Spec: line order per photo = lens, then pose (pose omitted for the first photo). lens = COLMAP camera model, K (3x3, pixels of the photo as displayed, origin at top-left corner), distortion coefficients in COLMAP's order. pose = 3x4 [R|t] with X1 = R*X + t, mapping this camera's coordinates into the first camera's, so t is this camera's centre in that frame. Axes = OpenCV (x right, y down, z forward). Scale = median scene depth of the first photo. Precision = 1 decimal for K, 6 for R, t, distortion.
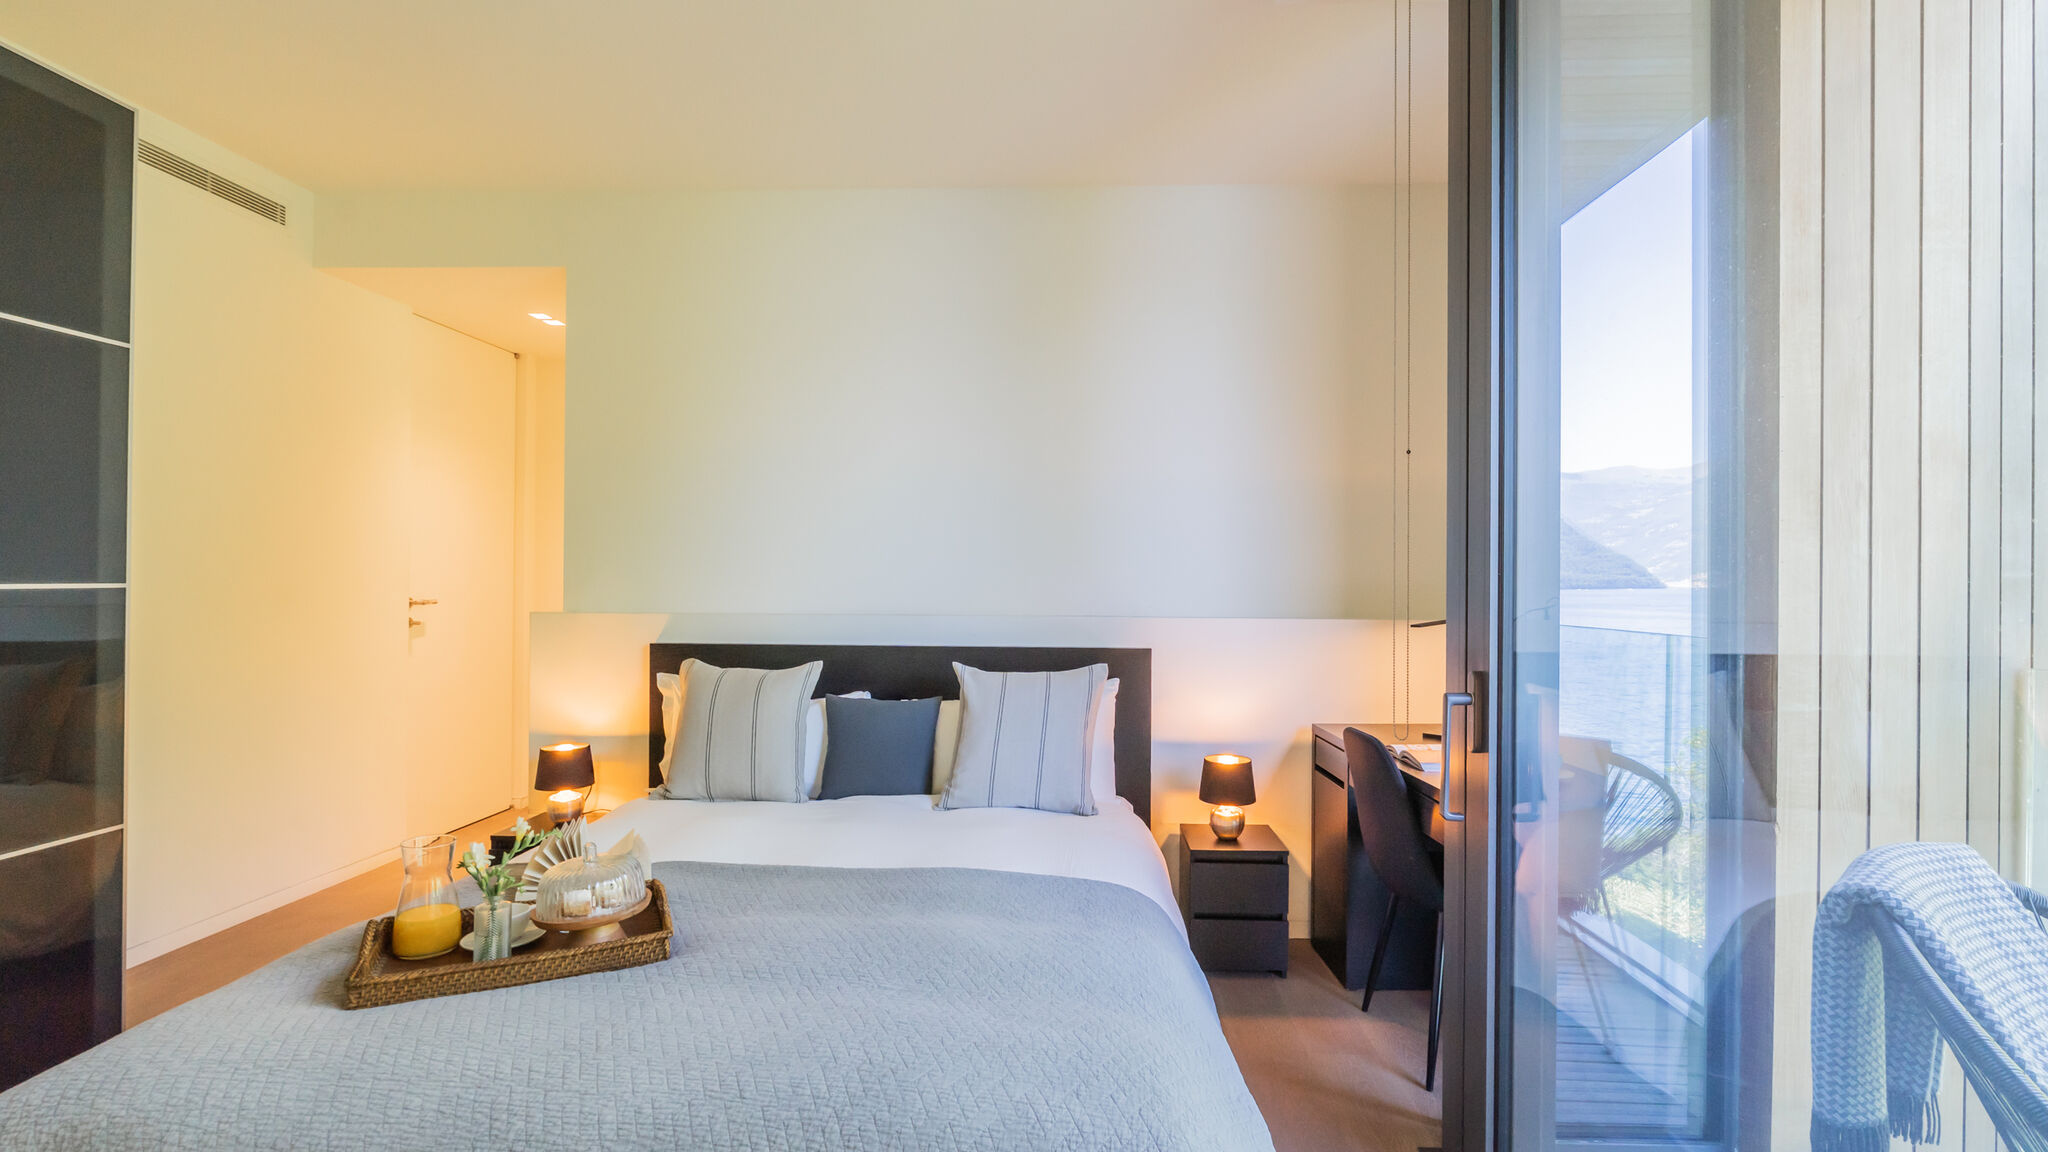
lens RADIAL K [[937.6, 0, 1029.3], [0, 937.6, 572.5], [0, 0, 1]] dist [-0.007092, 0.000627]
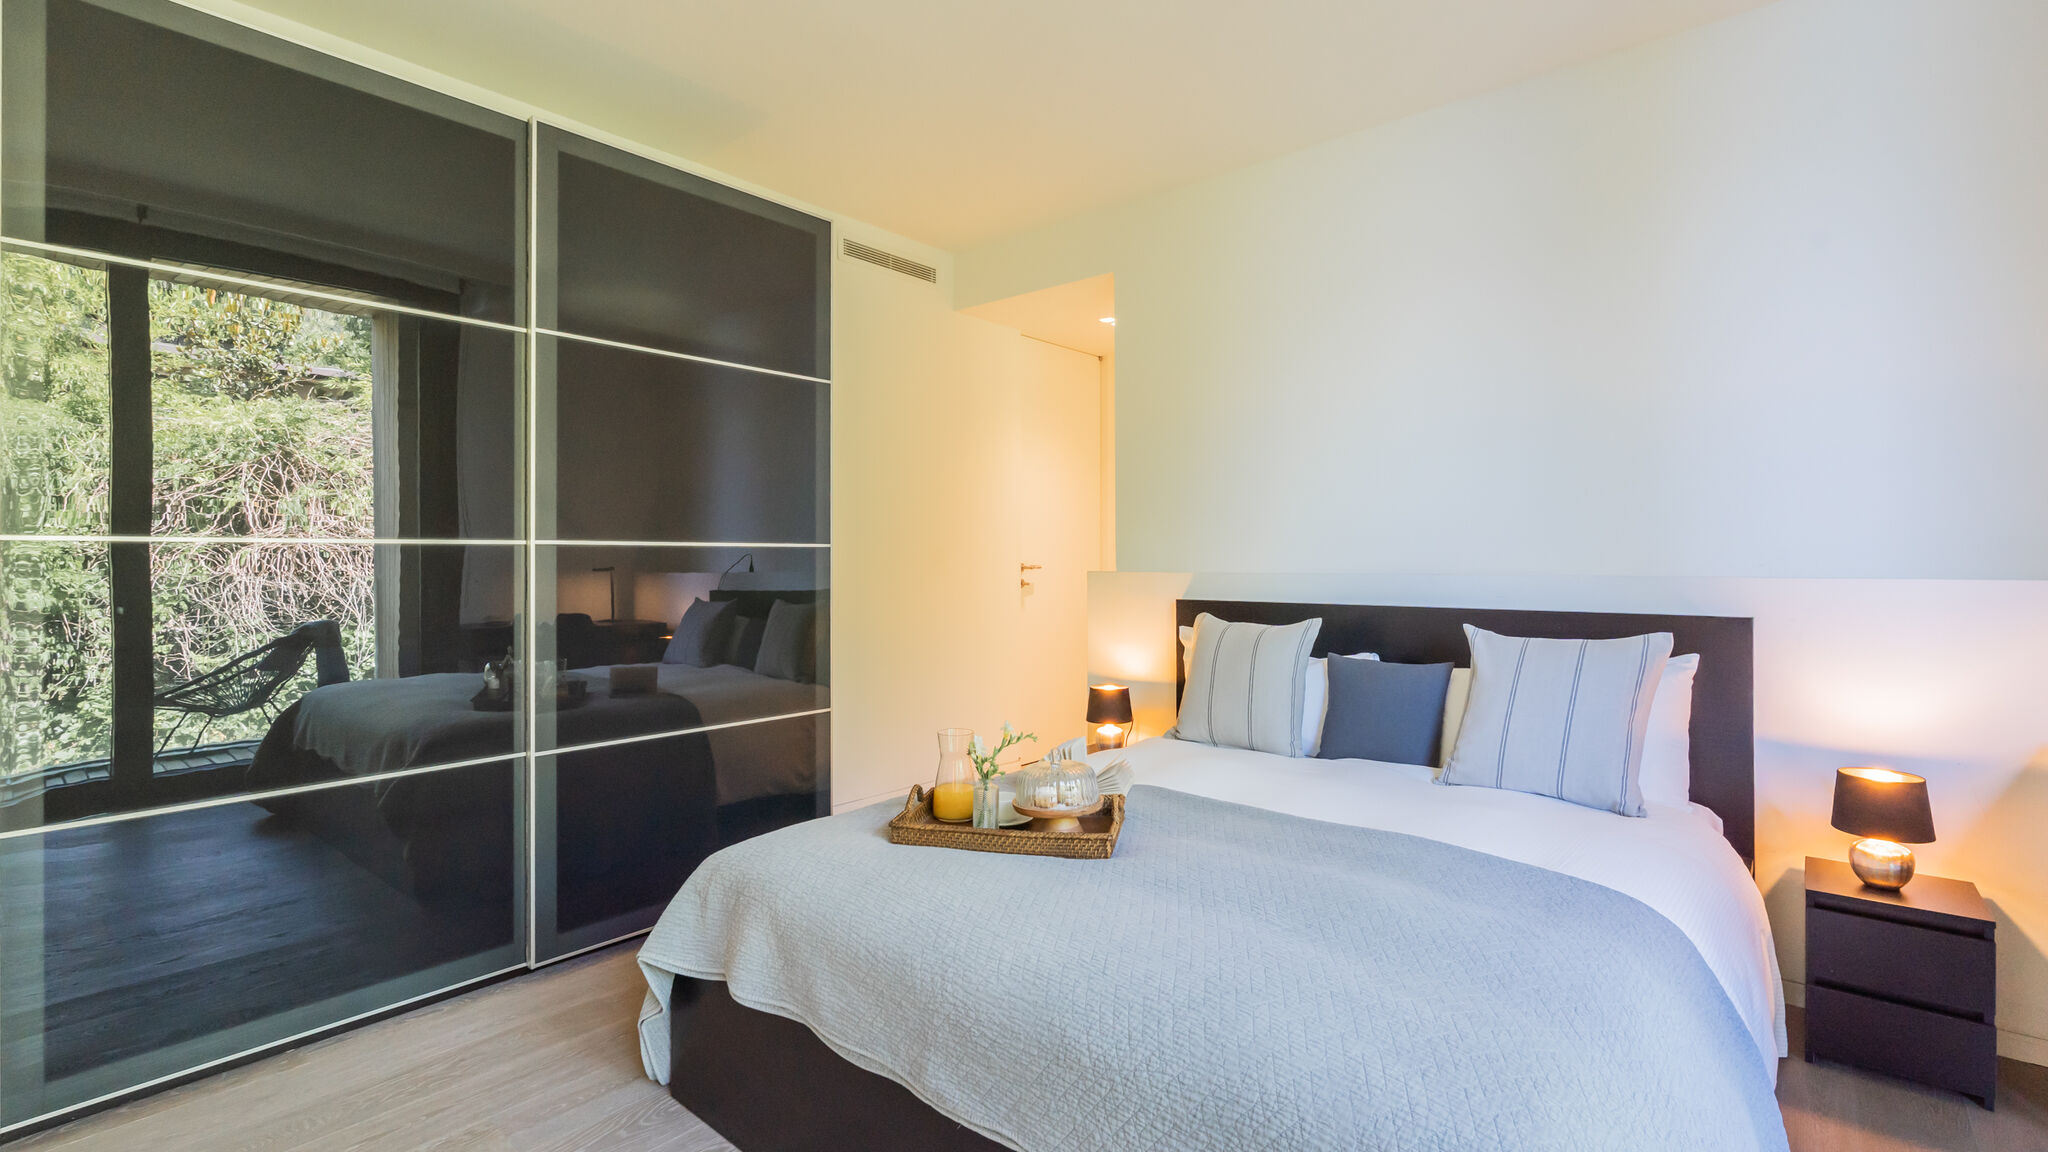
lens RADIAL K [[937.6, 0, 1029.3], [0, 937.6, 572.5], [0, 0, 1]] dist [-0.007092, 0.000627]
pose [[0.774181, -0.000504, -0.632964, 0.166413], [0.004650, 0.999977, 0.004891, 0.040123], [0.632947, -0.006730, 0.774166, 0.043093]]
